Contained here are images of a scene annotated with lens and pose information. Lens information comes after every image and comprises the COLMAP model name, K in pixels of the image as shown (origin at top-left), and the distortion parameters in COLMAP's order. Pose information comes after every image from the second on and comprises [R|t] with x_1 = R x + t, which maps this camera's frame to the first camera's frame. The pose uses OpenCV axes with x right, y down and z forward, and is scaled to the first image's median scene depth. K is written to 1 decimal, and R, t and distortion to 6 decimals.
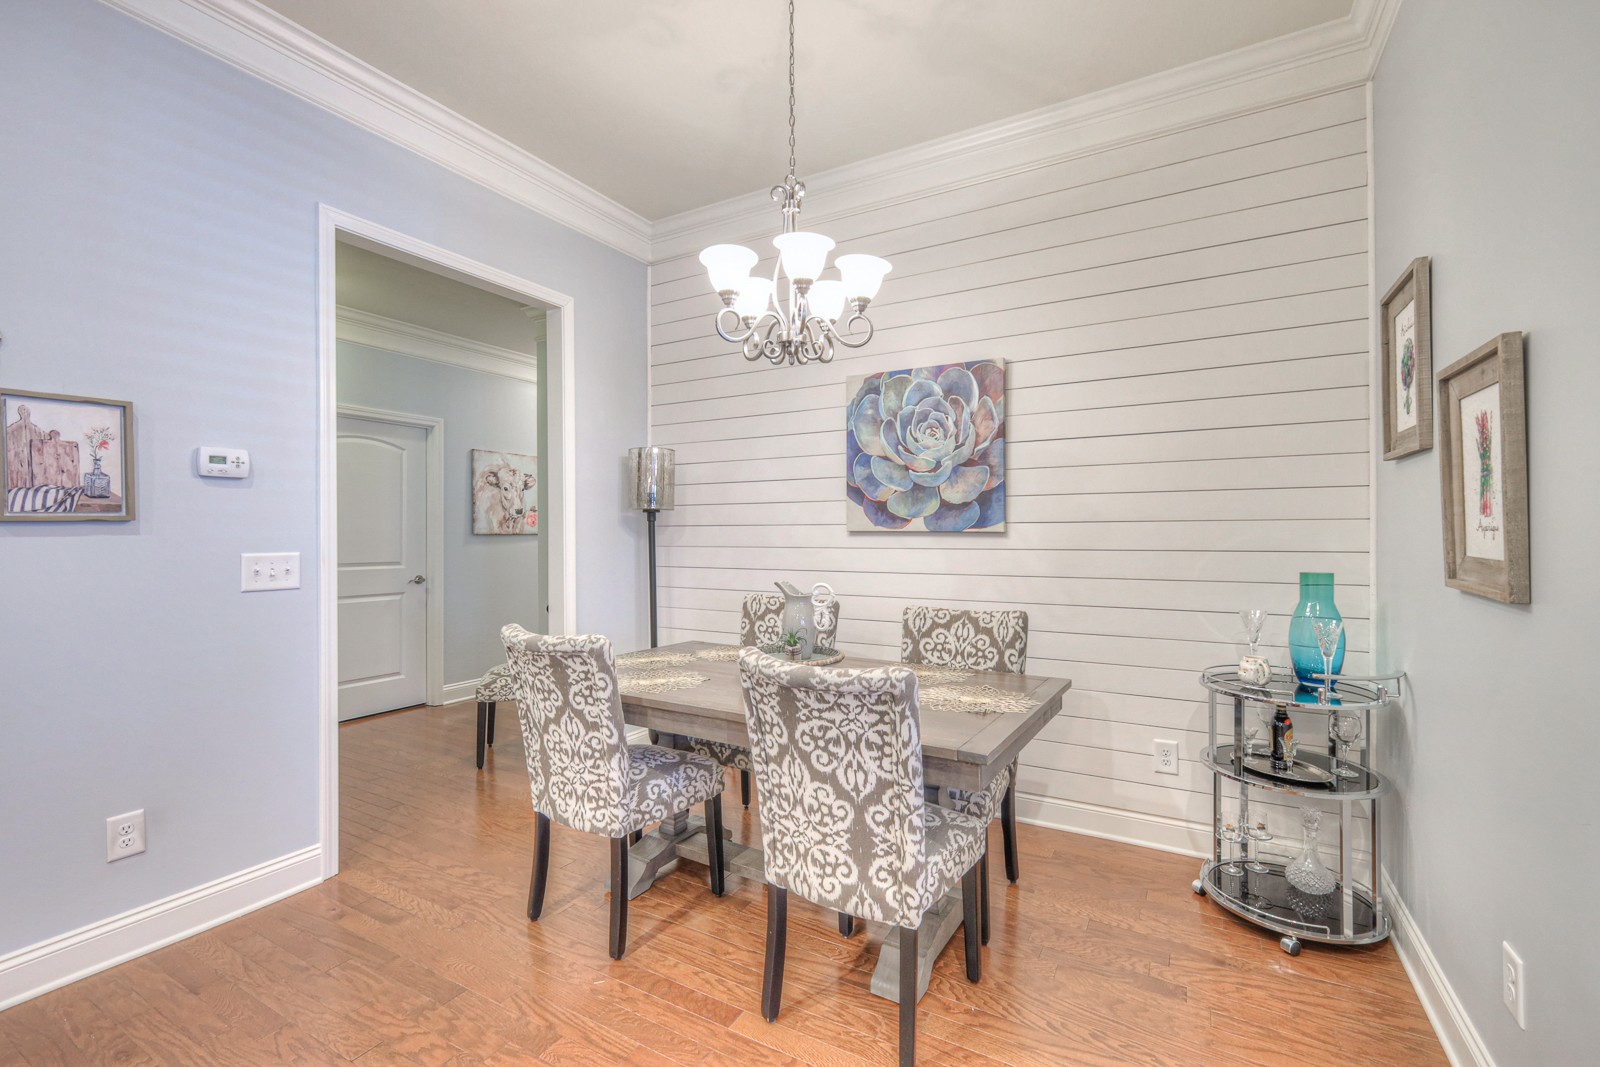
lens RADIAL K [[694.1, 0, 798.9], [0, 694.1, 531.1], [0, 0, 1]] dist [0.002227, -0.000528]
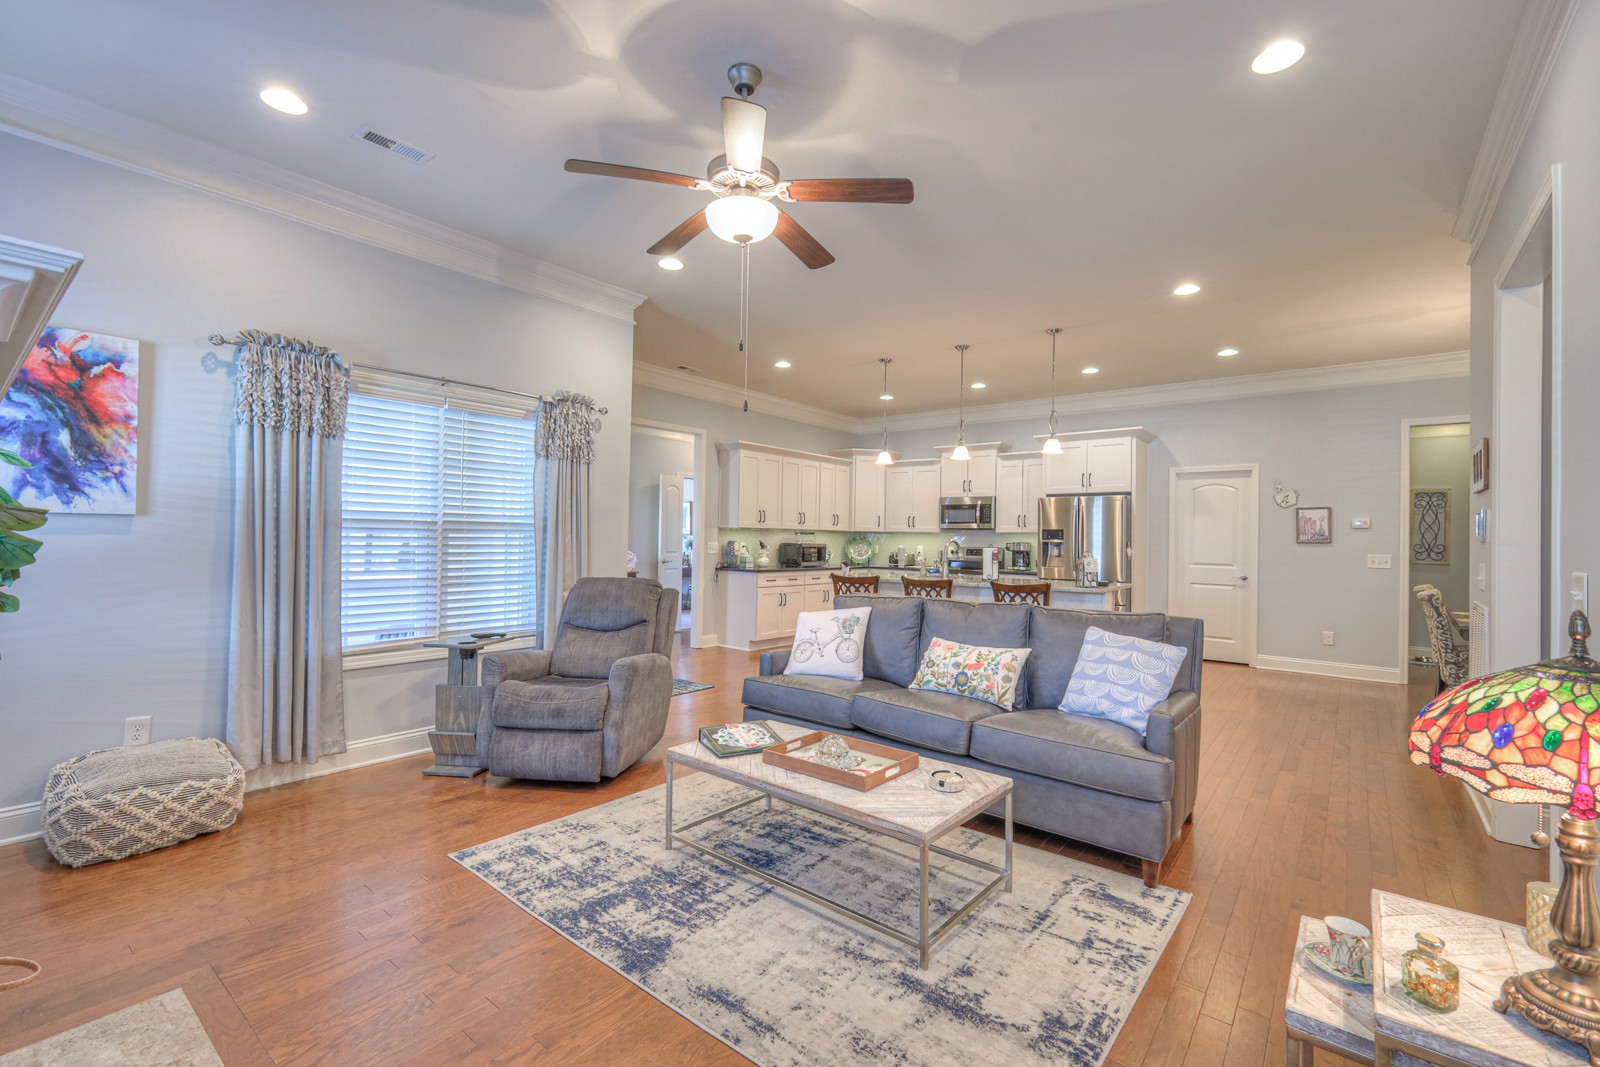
lens RADIAL K [[694.1, 0, 798.8], [0, 694.1, 530.3], [0, 0, 1]] dist [0.002227, -0.000528]
pose [[-0.154646, -0.009527, -0.987924, 1.813367], [-0.015210, 0.999858, -0.007262, -0.009000], [0.987853, 0.013904, -0.154769, -0.660008]]
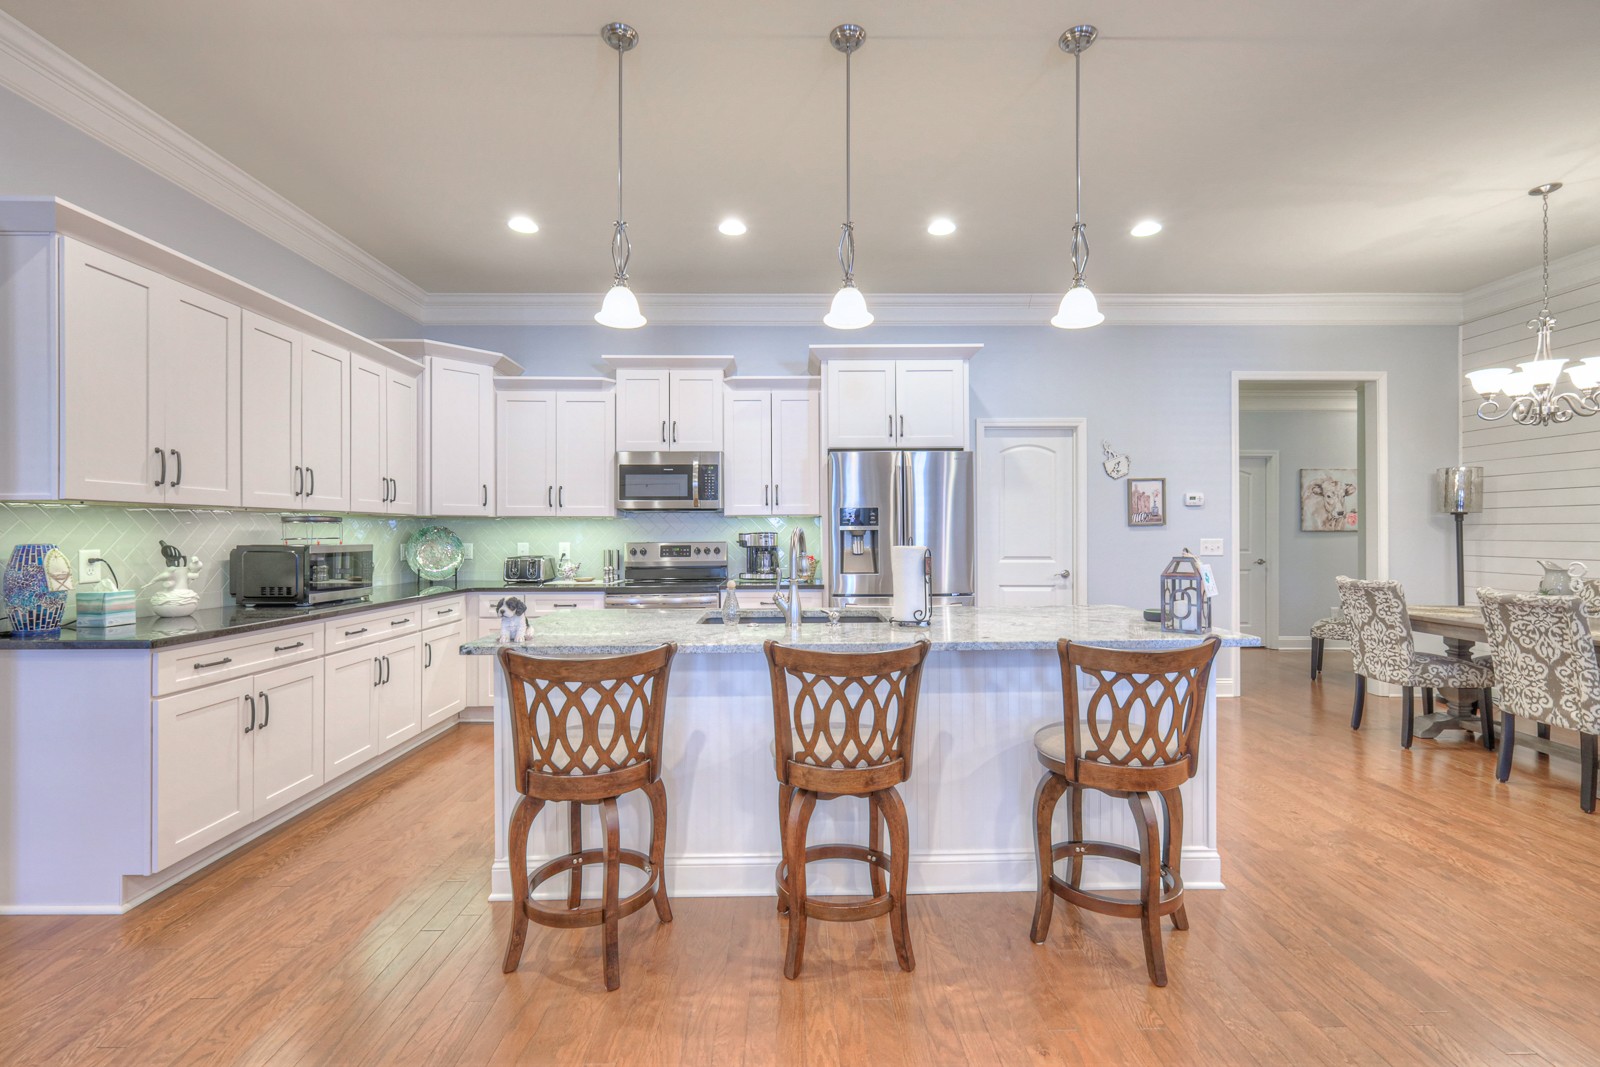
lens RADIAL K [[694.1, 0, 801.2], [0, 694.1, 532.4], [0, 0, 1]] dist [0.002227, -0.000528]
pose [[0.510429, 0.003020, -0.859915, 0.366551], [0.001653, 0.999989, 0.004492, -0.000595], [0.859918, -0.003714, 0.510418, -0.973296]]
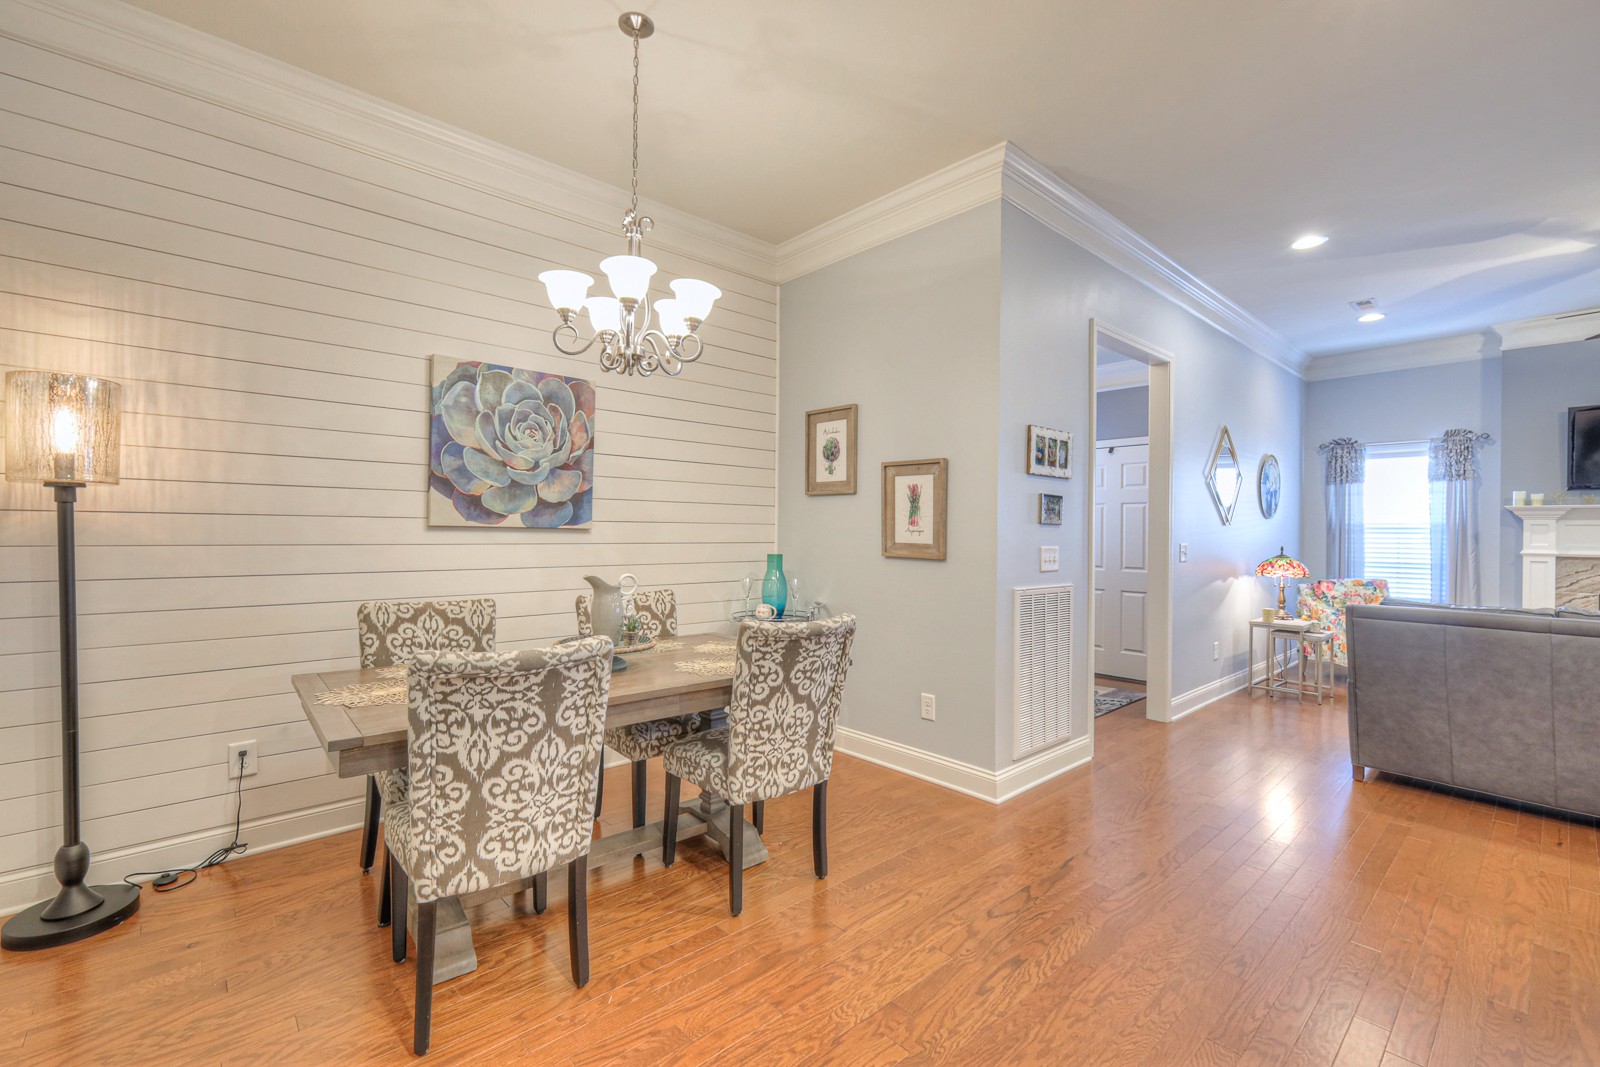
lens RADIAL K [[694.1, 0, 798.4], [0, 694.1, 534.8], [0, 0, 1]] dist [0.002227, -0.000528]
pose [[0.309296, 0.003773, 0.950958, -0.711398], [-0.012282, 0.999925, 0.000027, 0.006744], [-0.950887, -0.011688, 0.309319, 0.298985]]
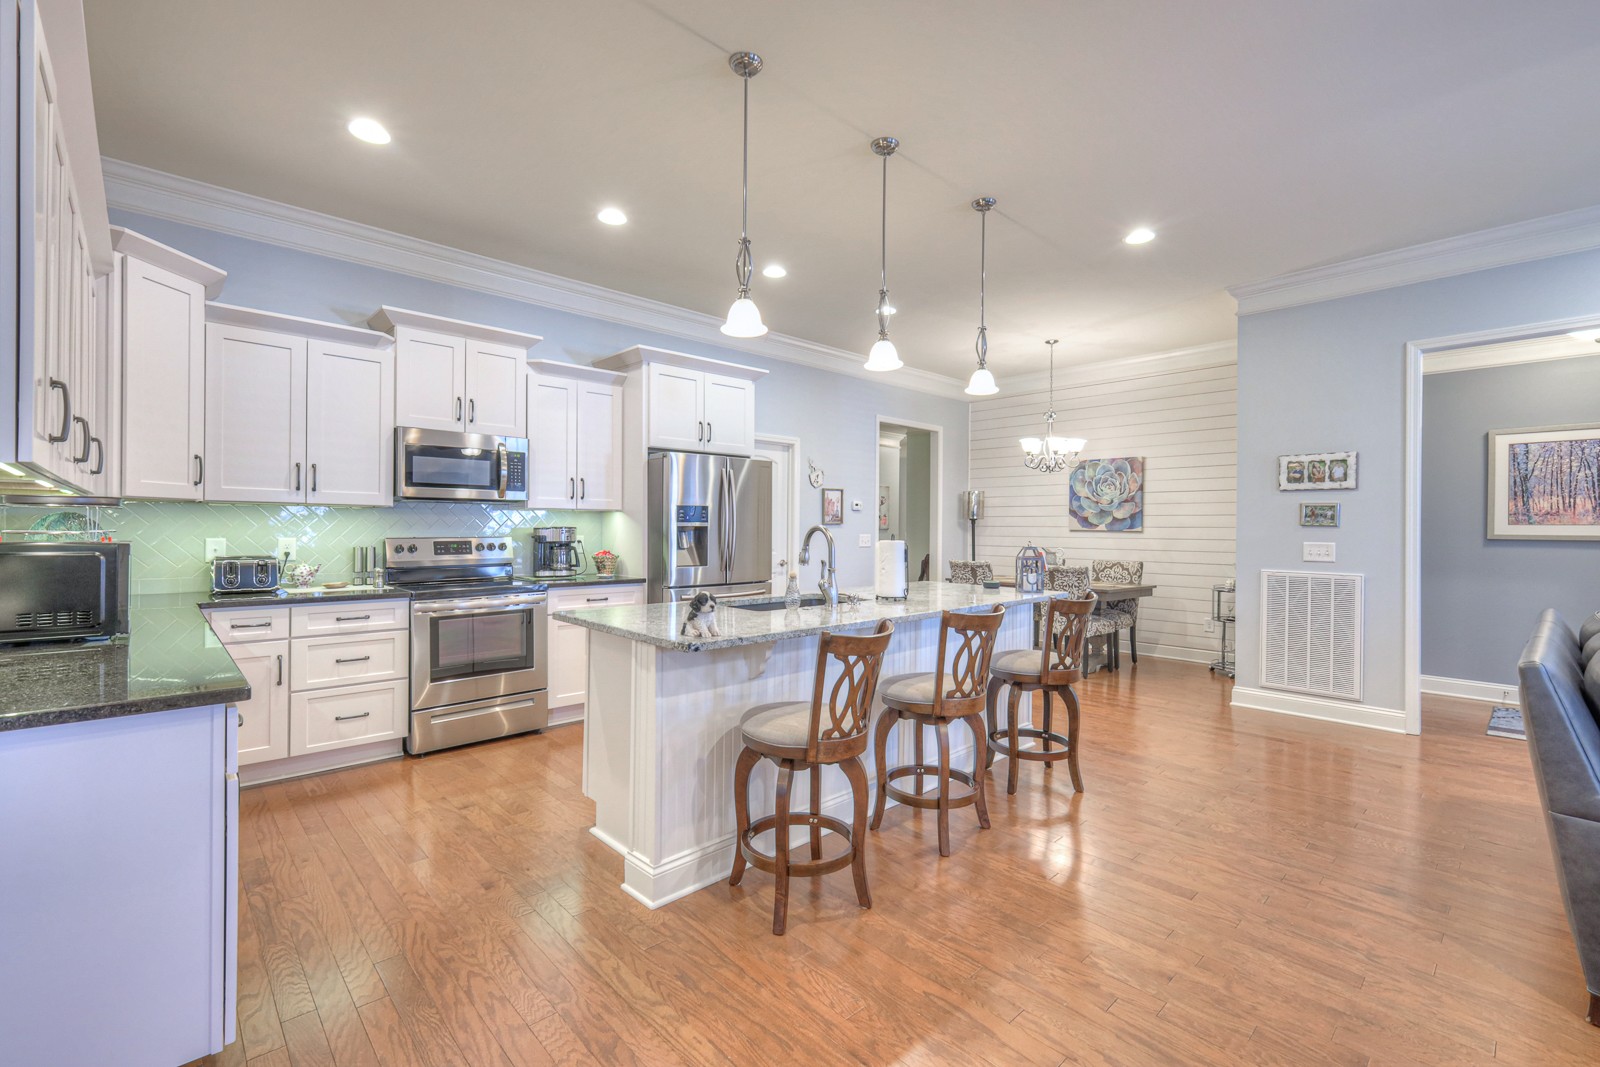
lens RADIAL K [[694.1, 0, 799.4], [0, 694.1, 533.2], [0, 0, 1]] dist [0.002227, -0.000528]
pose [[0.956094, 0.014384, -0.292709, -0.117946], [-0.011981, 0.999878, 0.009998, -0.001498], [0.292817, -0.006052, 0.956149, -1.552495]]
